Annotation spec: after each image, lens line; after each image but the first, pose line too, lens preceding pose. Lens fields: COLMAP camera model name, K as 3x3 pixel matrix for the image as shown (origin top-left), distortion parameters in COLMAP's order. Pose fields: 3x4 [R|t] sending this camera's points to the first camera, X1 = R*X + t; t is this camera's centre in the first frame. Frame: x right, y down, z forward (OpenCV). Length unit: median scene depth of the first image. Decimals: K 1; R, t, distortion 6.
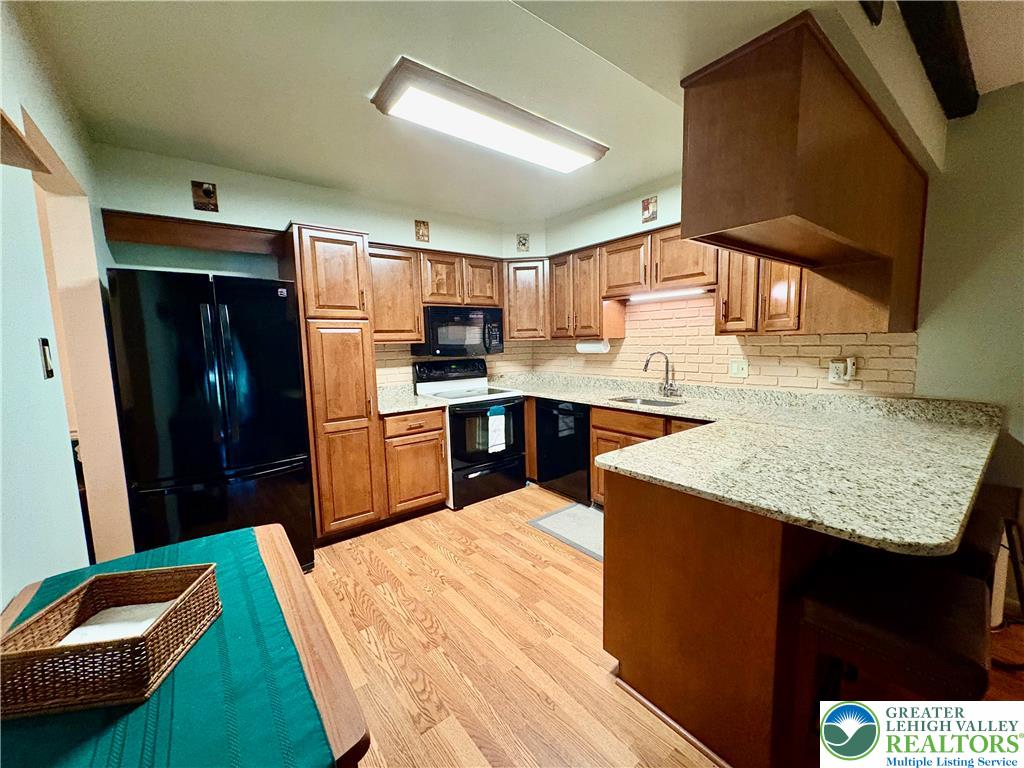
lens RADIAL K [[408.2, 0, 513.1], [0, 408.2, 384.0], [0, 0, 1]] dist [0.001418, 0.000126]
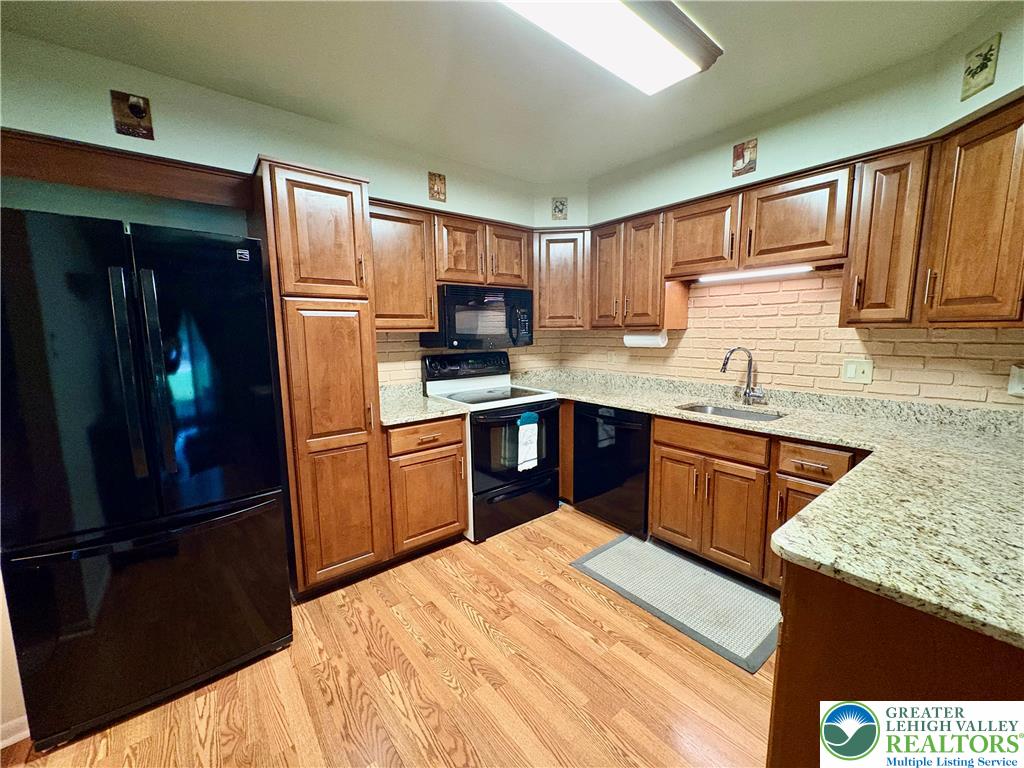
lens RADIAL K [[408.2, 0, 512.9], [0, 408.2, 383.8], [0, 0, 1]] dist [0.001418, 0.000126]
pose [[0.999860, 0.012197, 0.011498, -0.093434], [-0.012485, 0.999603, 0.025261, -0.025250], [-0.011185, -0.025401, 0.999615, 0.238963]]
